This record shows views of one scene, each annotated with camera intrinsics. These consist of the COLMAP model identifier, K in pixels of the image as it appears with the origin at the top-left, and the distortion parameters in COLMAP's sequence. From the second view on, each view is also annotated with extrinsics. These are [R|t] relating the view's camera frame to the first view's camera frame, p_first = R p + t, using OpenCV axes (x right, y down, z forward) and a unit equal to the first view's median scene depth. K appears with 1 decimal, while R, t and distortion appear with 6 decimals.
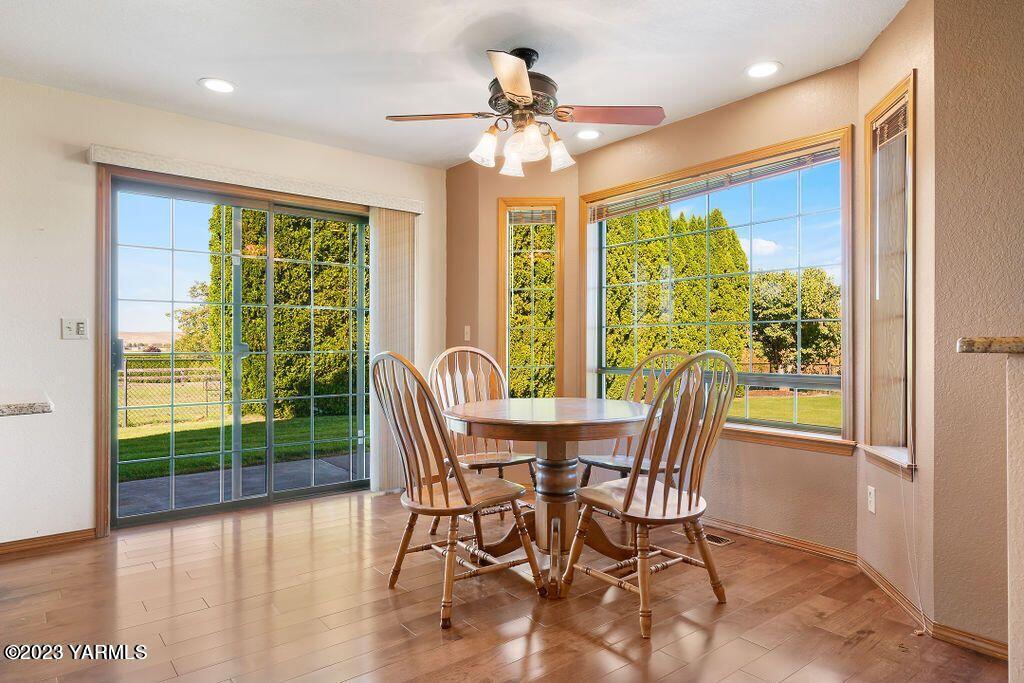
lens RADIAL K [[644.5, 0, 510.7], [0, 644.5, 341.3], [0, 0, 1]] dist [0.061026, 0.002662]
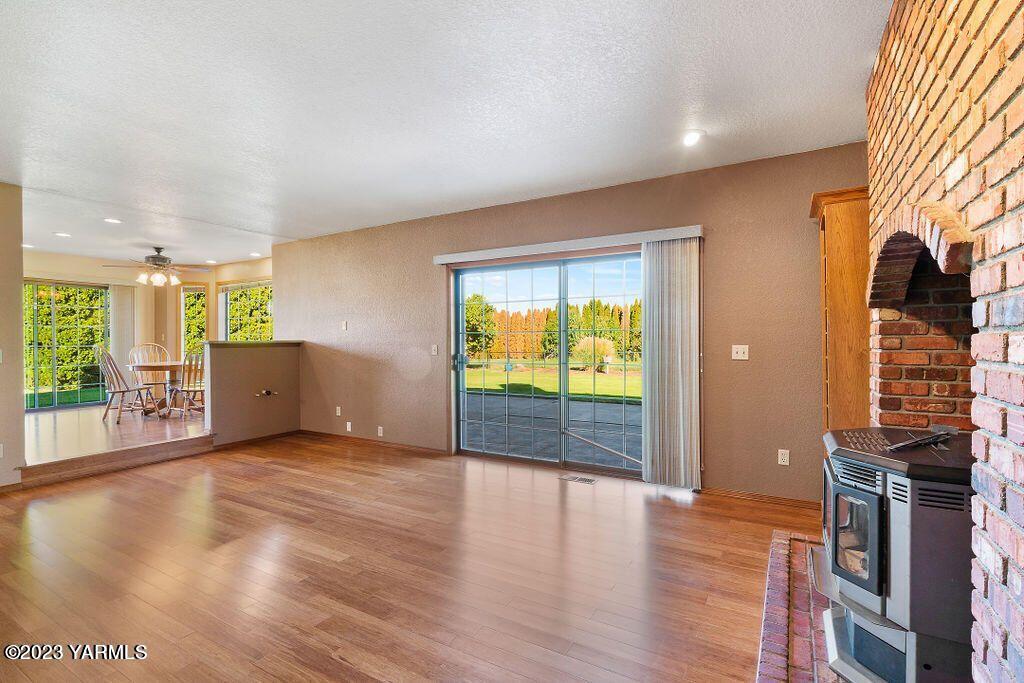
lens RADIAL K [[471.9, 0, 515.2], [0, 471.9, 344.7], [0, 0, 1]] dist [0.003147, 0.000209]
pose [[0.920185, -0.009340, 0.391372, 0.197038], [0.003472, 0.999871, 0.015698, -0.004016], [-0.391468, -0.013086, 0.920099, -0.488184]]
